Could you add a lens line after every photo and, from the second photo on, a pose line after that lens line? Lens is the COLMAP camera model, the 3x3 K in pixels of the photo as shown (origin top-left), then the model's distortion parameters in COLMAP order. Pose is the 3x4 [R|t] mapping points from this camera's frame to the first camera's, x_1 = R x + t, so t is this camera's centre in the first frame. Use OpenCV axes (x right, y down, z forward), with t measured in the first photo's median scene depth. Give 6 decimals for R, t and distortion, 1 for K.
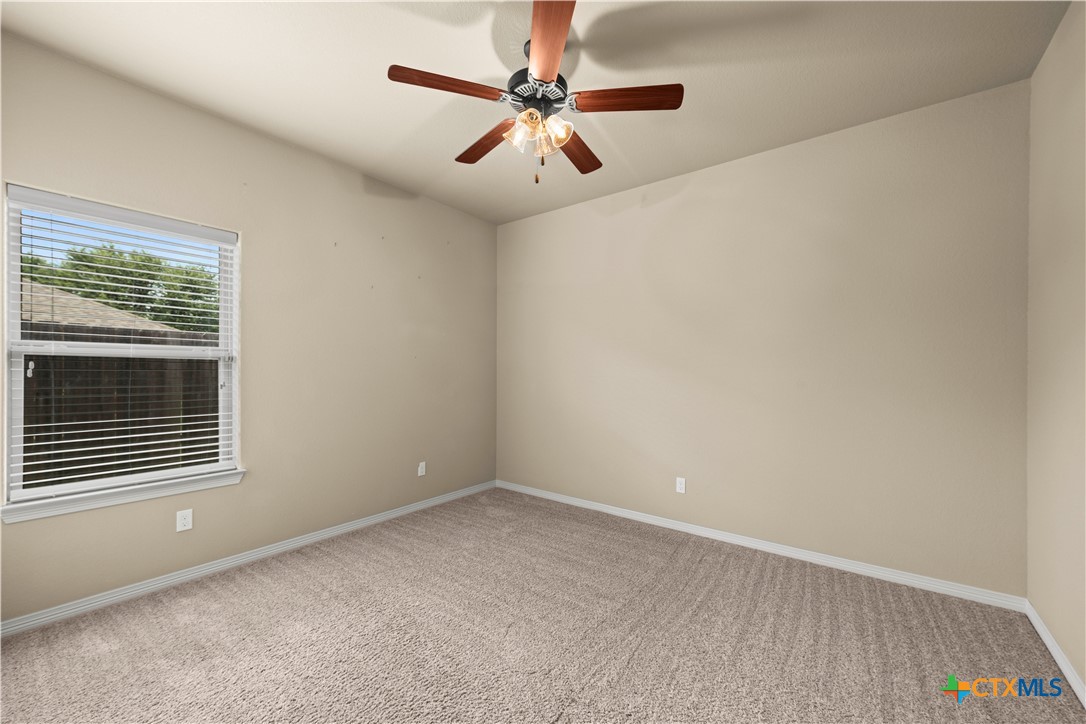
lens RADIAL K [[428.4, 0, 548.9], [0, 428.4, 369.2], [0, 0, 1]] dist [-0.000003, -0.000068]
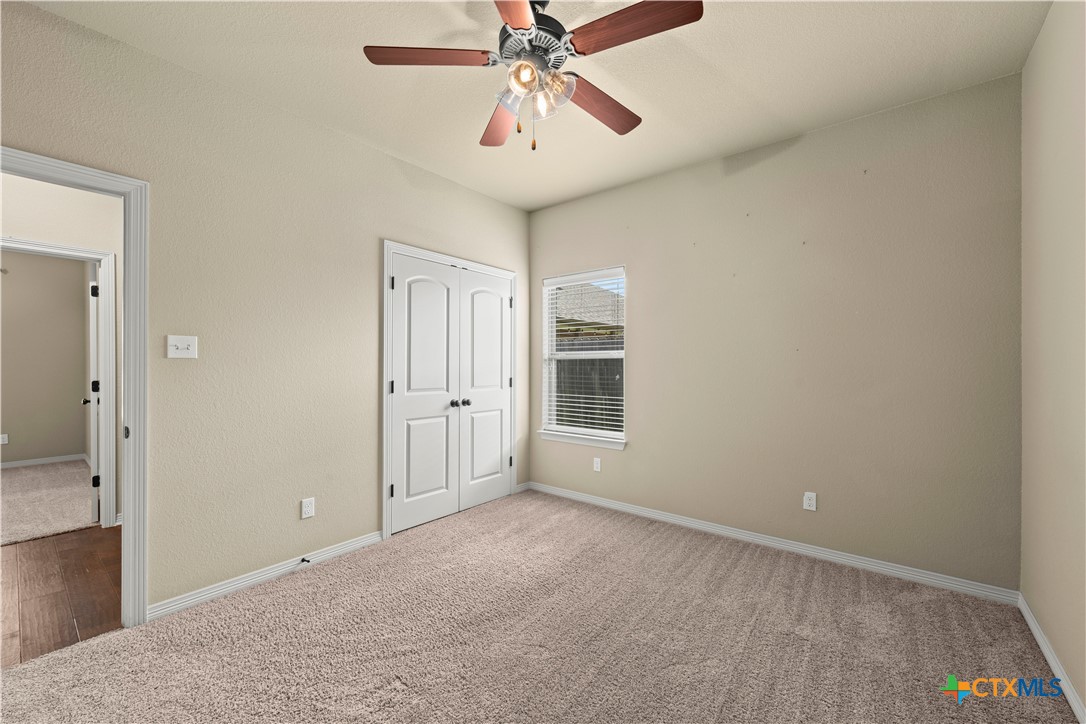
lens RADIAL K [[427.1, 0, 543.0], [0, 427.1, 362.0], [0, 0, 1]] dist [-0.000130, -0.000030]
pose [[-0.034104, -0.008047, -0.999386, 0.632119], [0.004375, 0.999957, -0.008201, -0.002779], [0.999409, -0.004652, -0.034068, 0.788830]]
